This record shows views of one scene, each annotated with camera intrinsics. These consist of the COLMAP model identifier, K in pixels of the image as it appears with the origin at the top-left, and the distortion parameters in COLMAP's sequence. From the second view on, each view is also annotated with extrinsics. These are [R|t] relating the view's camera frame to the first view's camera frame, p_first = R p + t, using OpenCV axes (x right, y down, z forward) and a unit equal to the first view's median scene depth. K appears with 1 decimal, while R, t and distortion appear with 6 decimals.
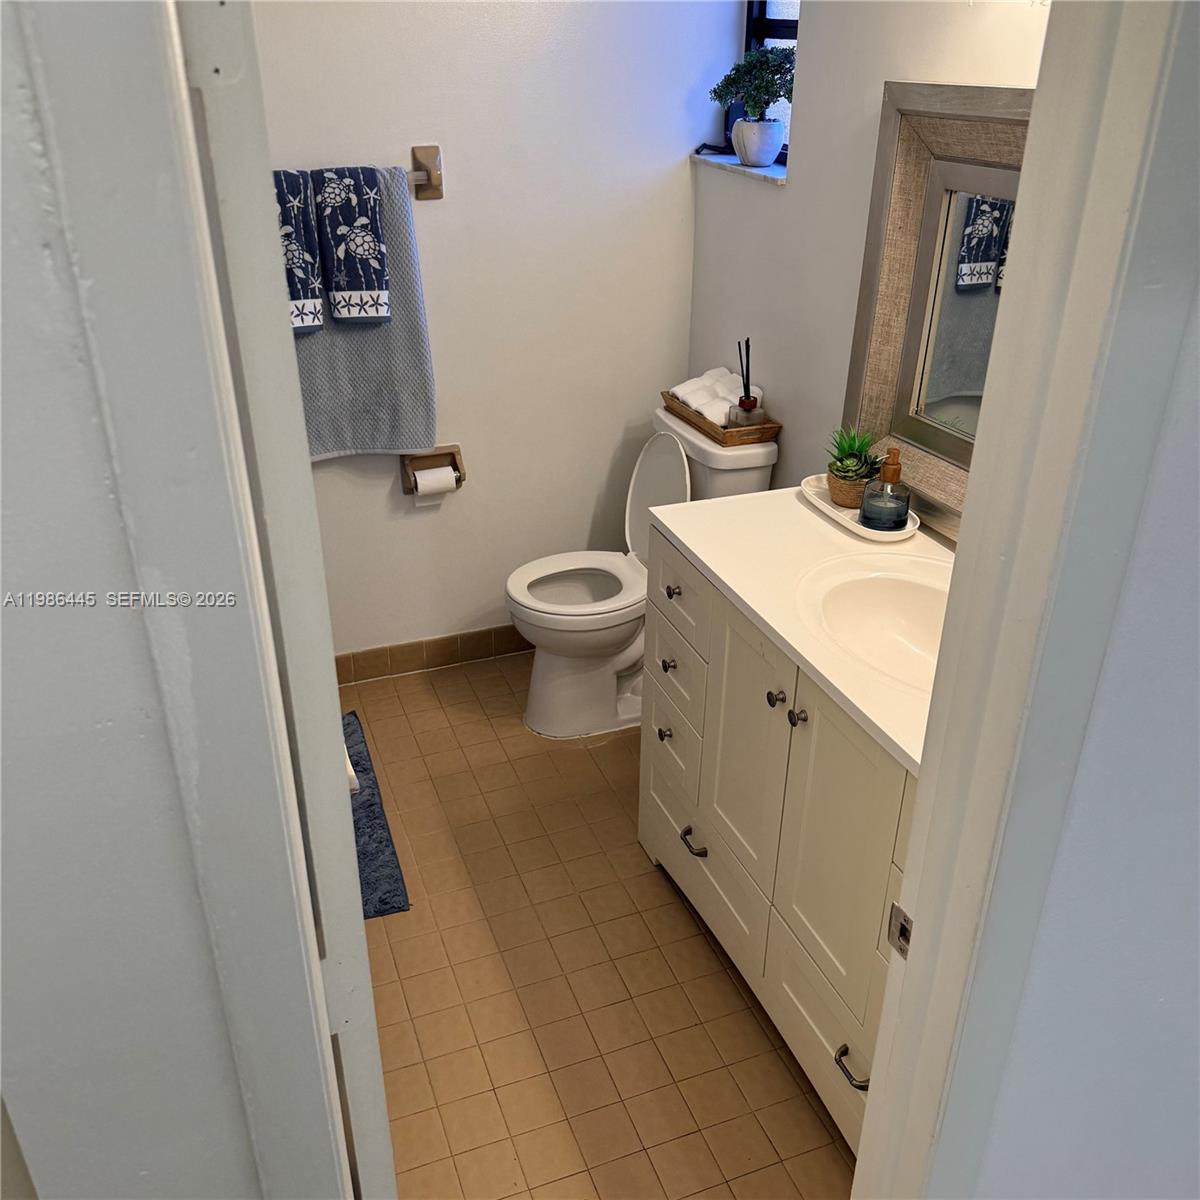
lens RADIAL K [[1108.9, 0, 595.7], [0, 1108.9, 601.7], [0, 0, 1]] dist [0.178722, -0.361418]
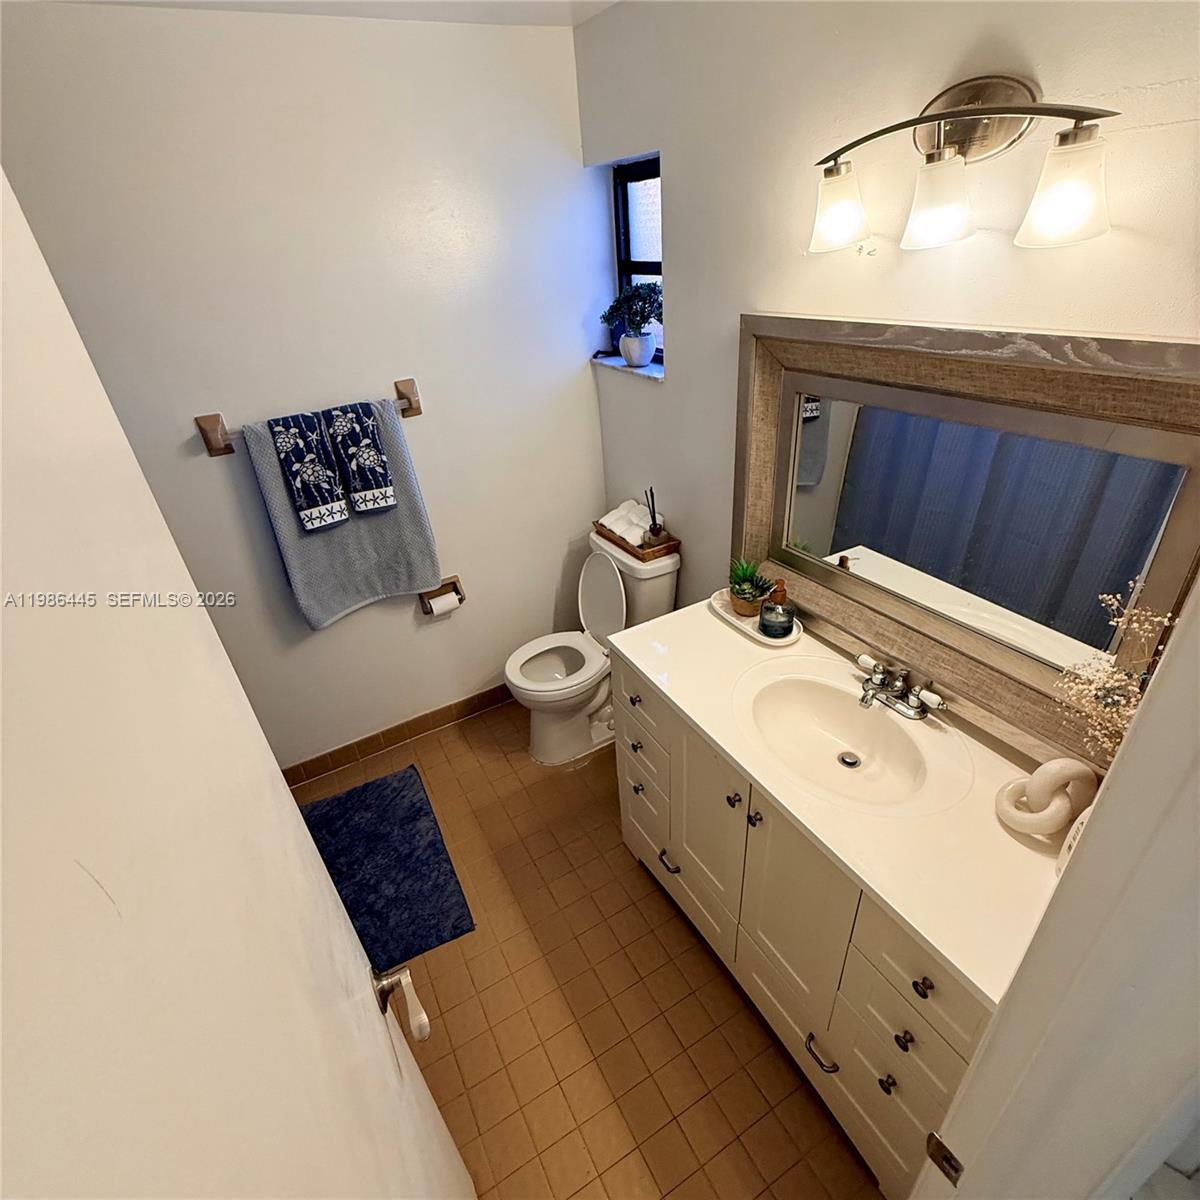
lens RADIAL K [[633.0, 0, 595.5], [0, 633.0, 600.9], [0, 0, 1]] dist [0.002637, 0.000631]
pose [[0.986820, -0.141050, 0.079315, -0.018861], [0.136455, 0.988787, 0.060671, -0.151375], [-0.086983, -0.049048, 0.995002, 0.195915]]
